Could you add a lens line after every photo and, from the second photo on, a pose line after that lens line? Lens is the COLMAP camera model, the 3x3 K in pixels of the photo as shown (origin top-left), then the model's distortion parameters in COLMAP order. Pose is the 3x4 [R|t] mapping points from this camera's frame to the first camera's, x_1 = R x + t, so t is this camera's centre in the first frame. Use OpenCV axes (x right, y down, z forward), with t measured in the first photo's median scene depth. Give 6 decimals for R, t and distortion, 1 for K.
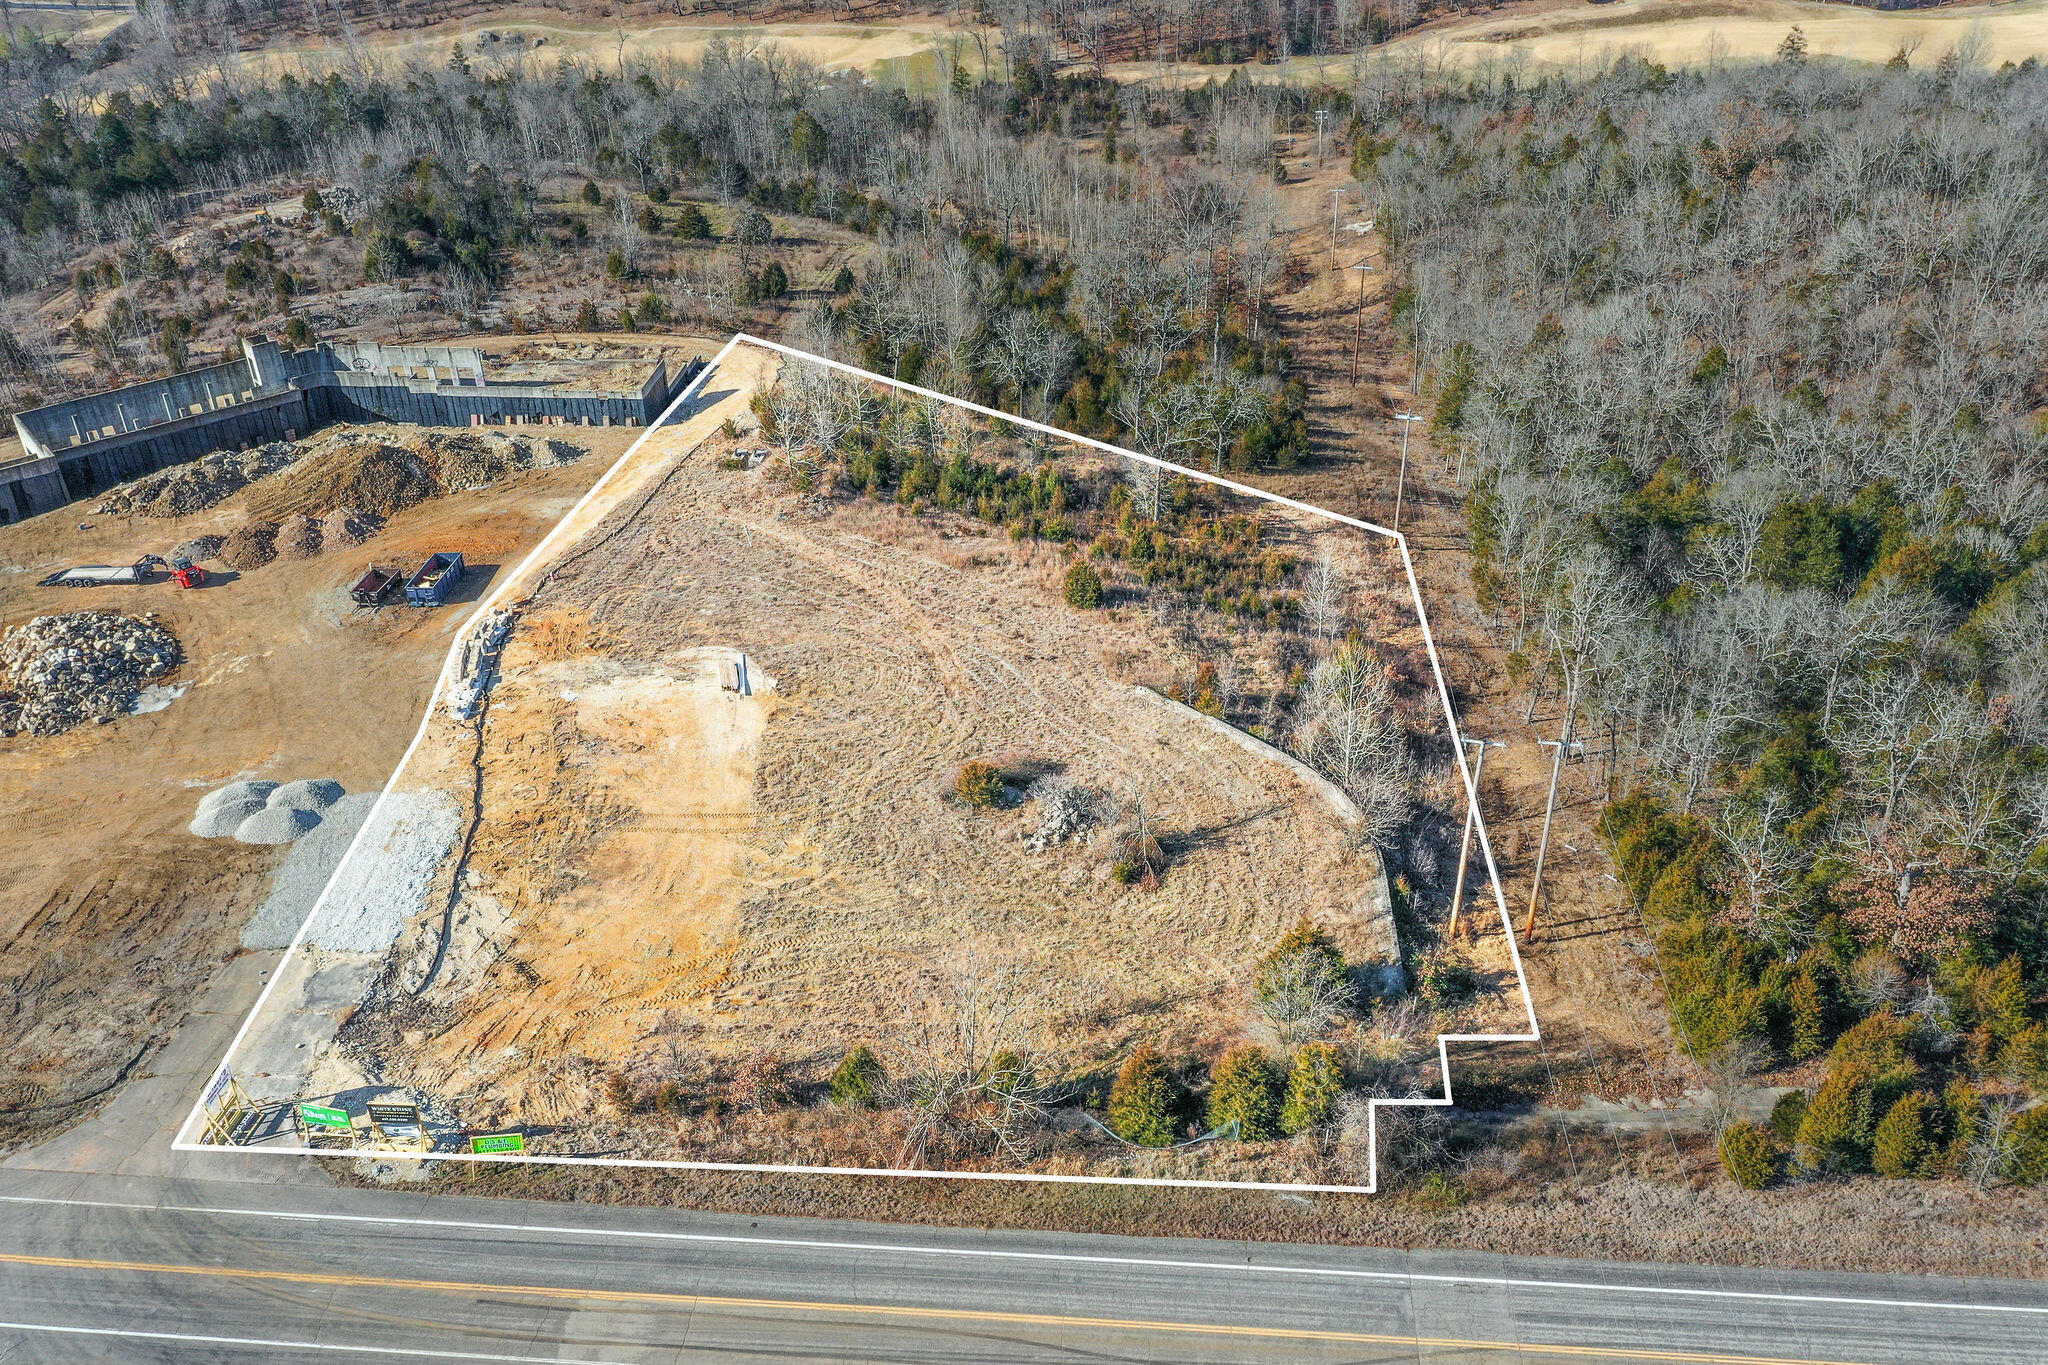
lens RADIAL K [[1686.0, 0, 1025.2], [0, 1686.0, 730.1], [0, 0, 1]] dist [-0.011769, 0.002519]
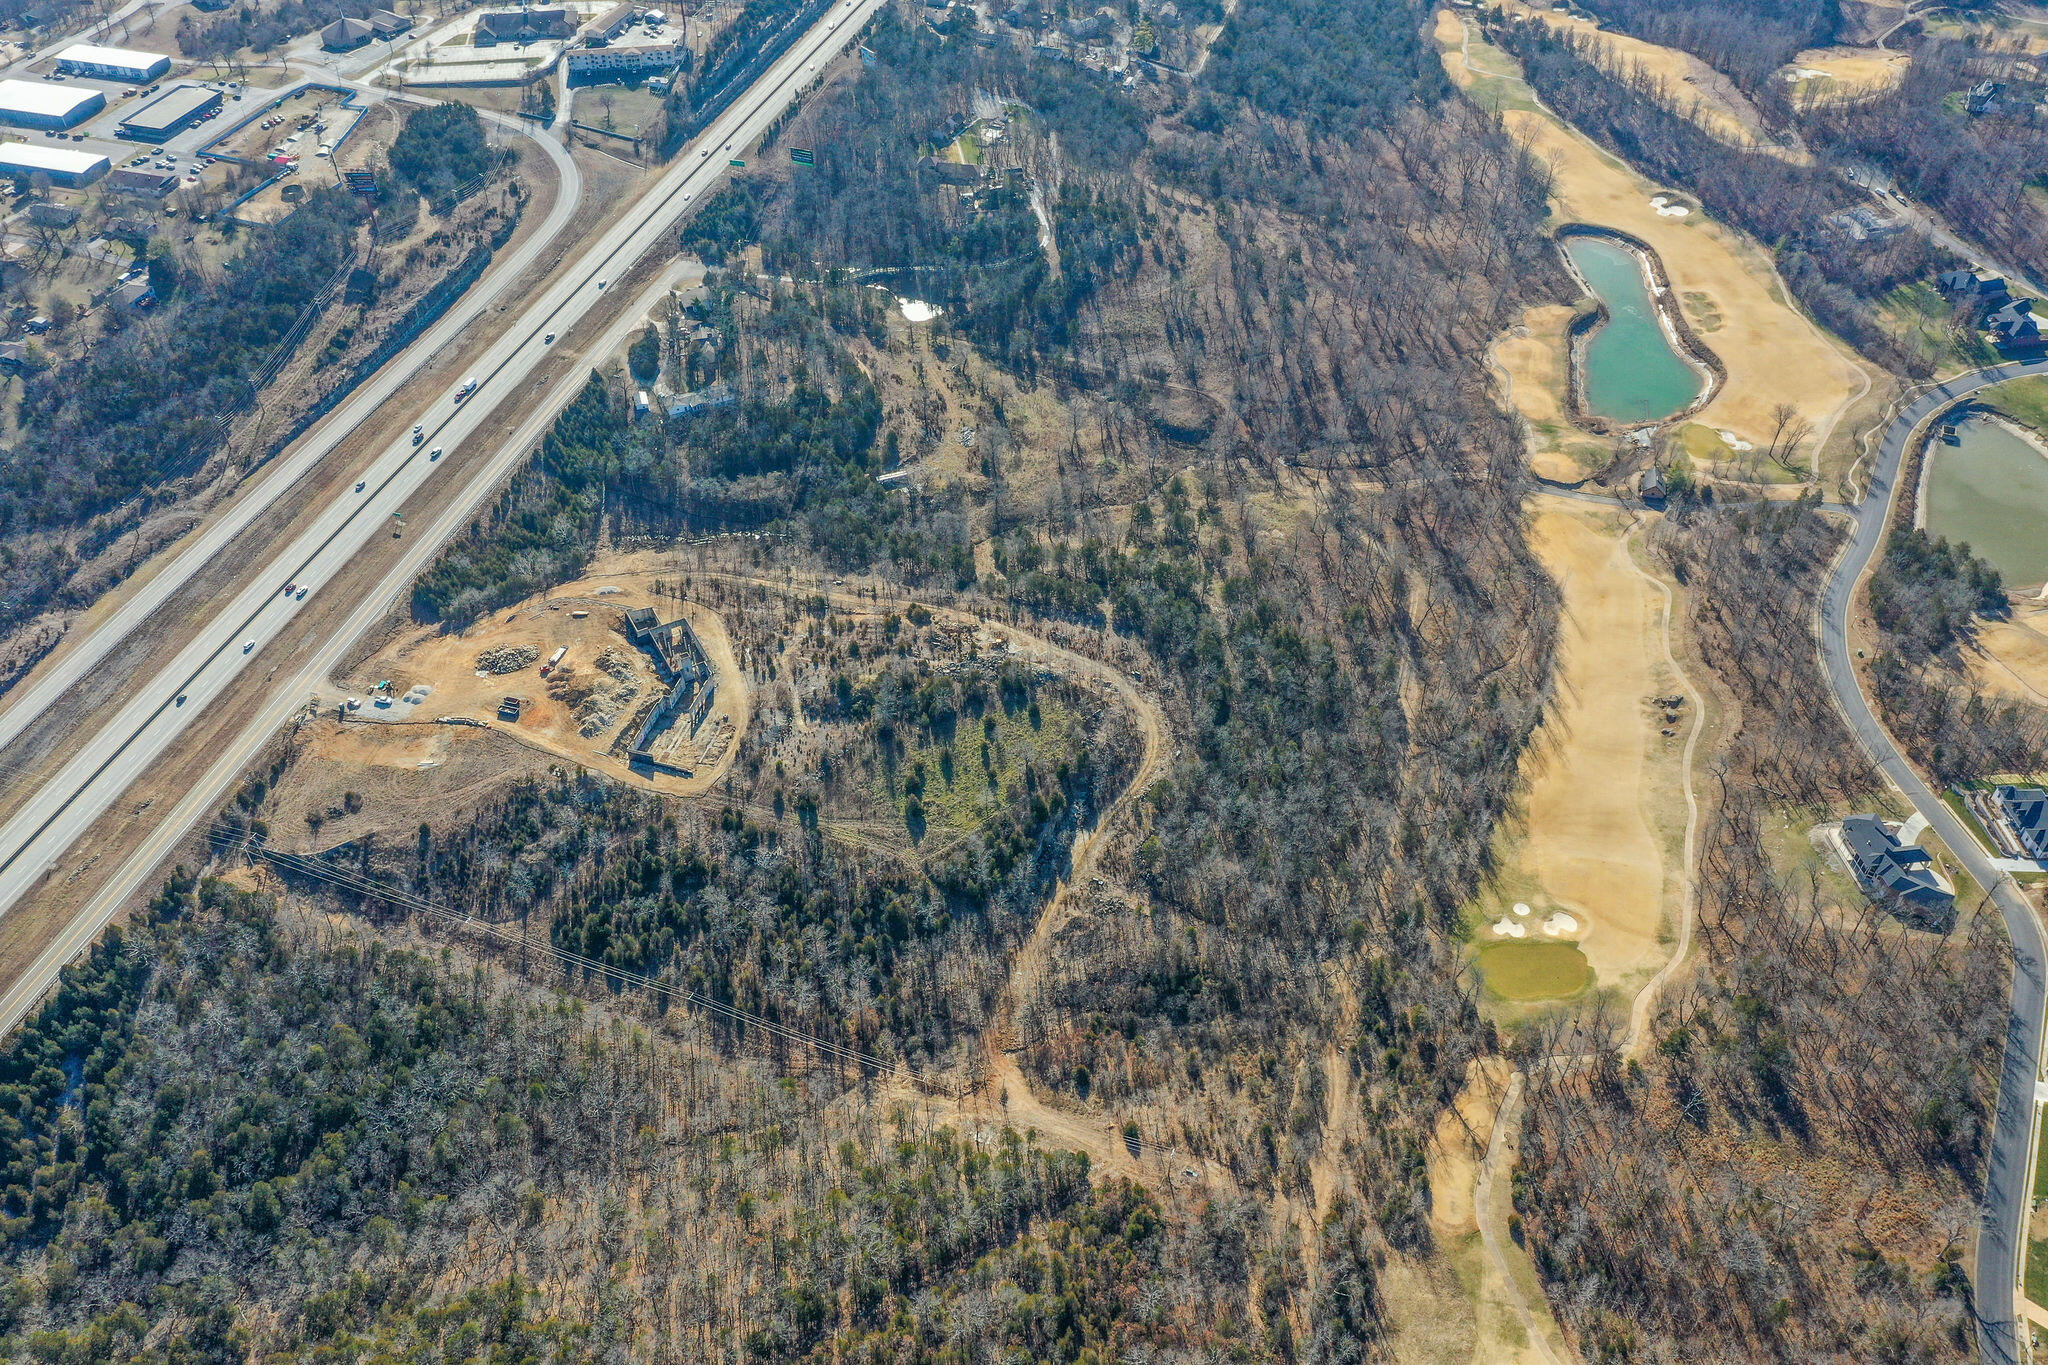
lens RADIAL K [[1611.1, 0, 1000.6], [0, 1611.1, 665.6], [0, 0, 1]] dist [-0.007469, -0.002254]
pose [[-0.194792, 0.684293, -0.702708, 2.230245], [-0.518581, 0.536260, 0.665957, -3.616999], [0.832544, 0.494134, 0.250402, 1.056646]]
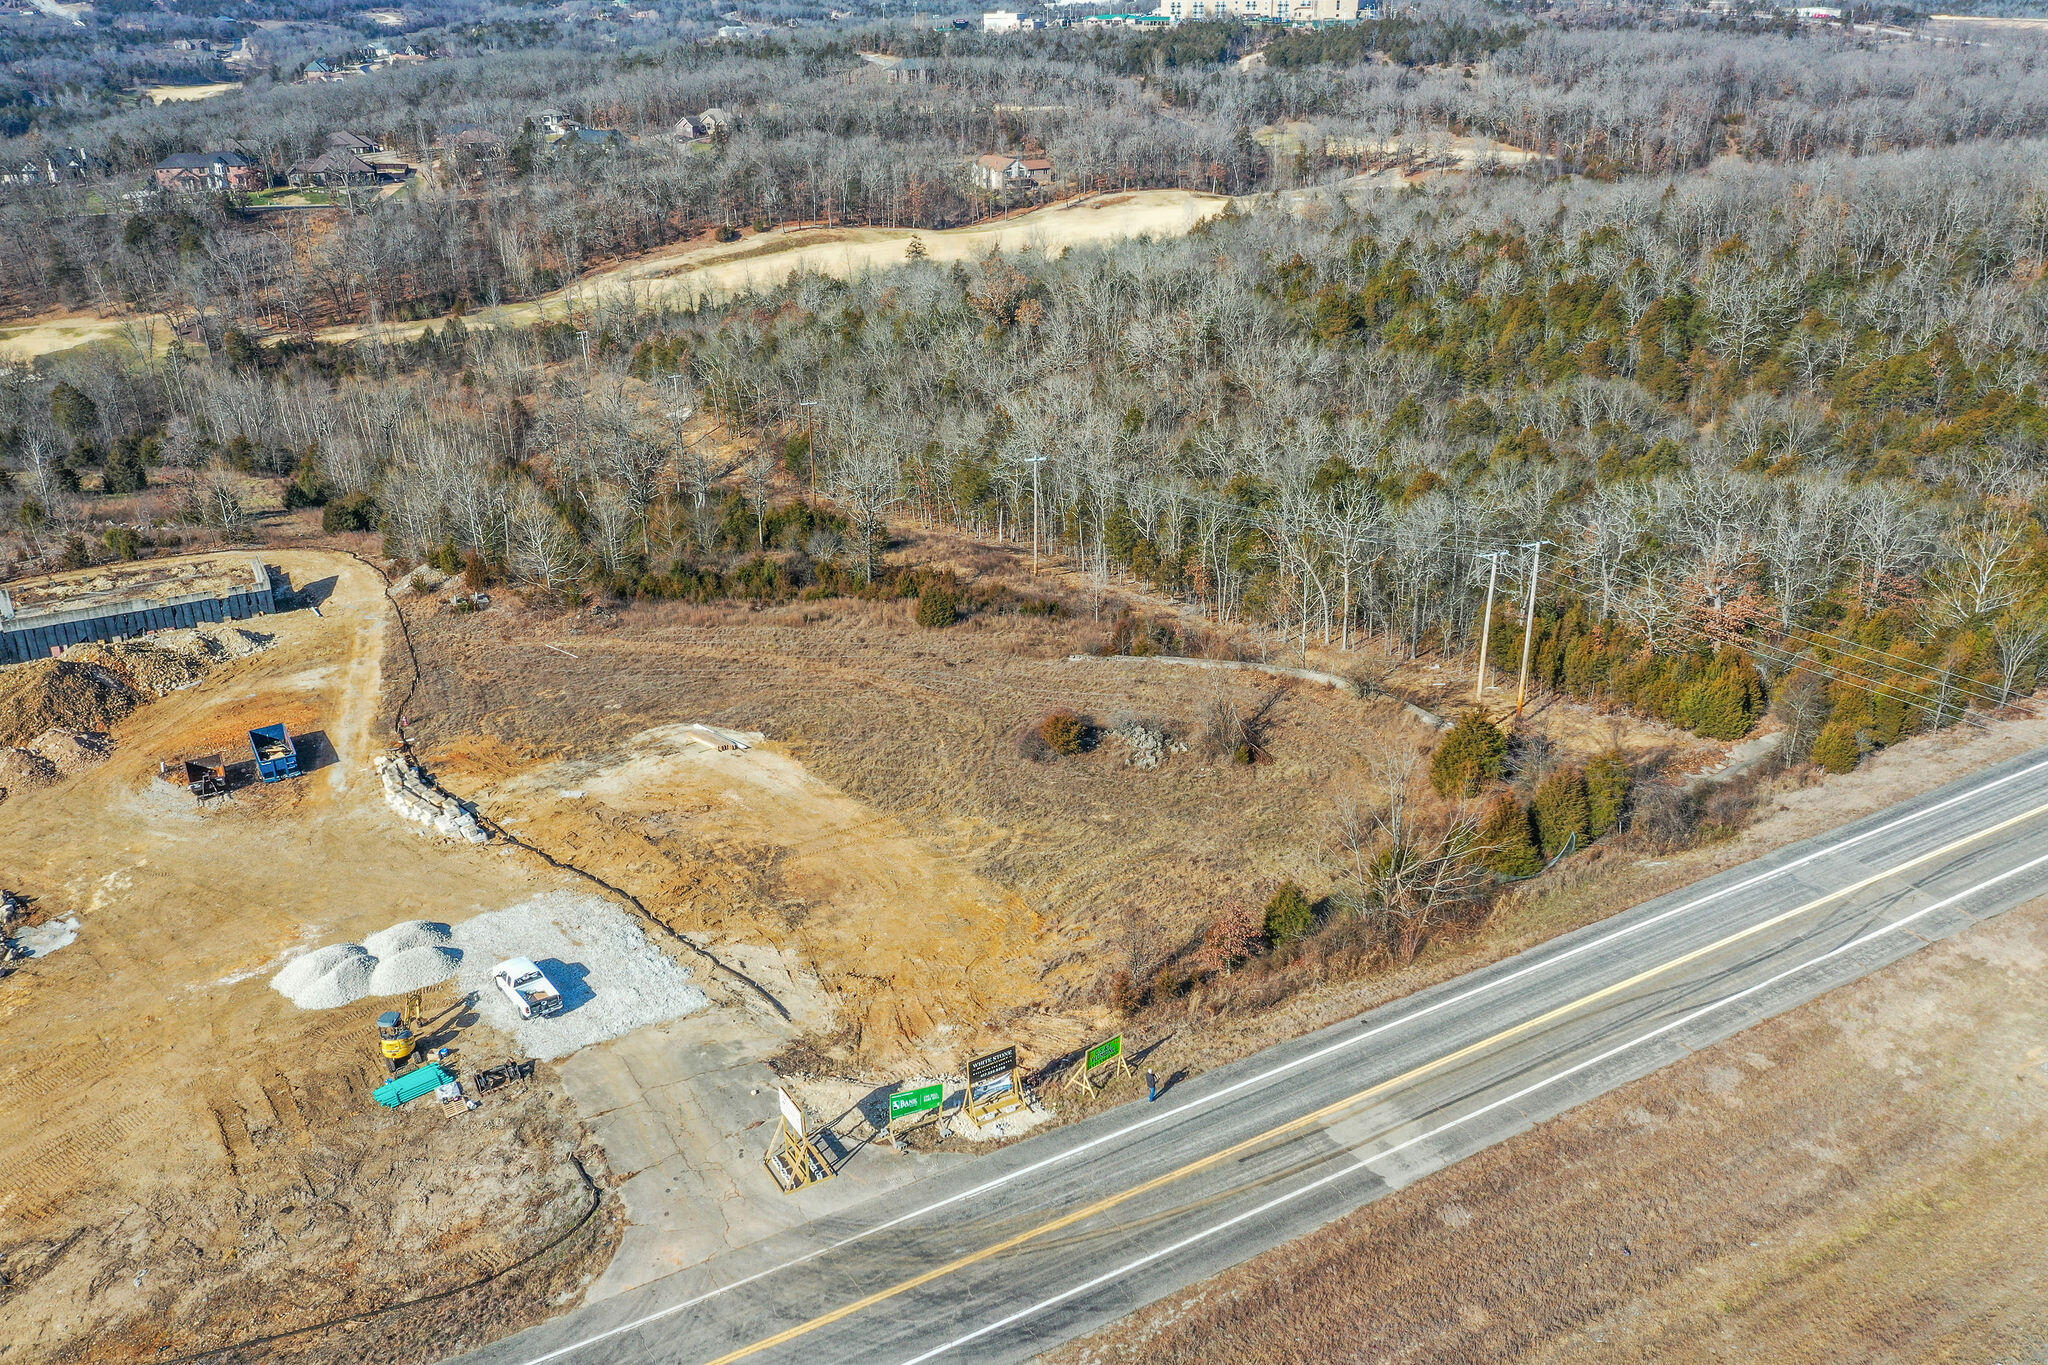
lens RADIAL K [[1590.6, 0, 1002.5], [0, 1590.6, 691.3], [0, 0, 1]] dist [-0.008850, -0.006393]
pose [[0.825802, -0.217241, 0.520439, -0.502683], [0.304855, 0.948336, -0.087873, 0.072364], [-0.474462, 0.231224, 0.849365, 0.134374]]
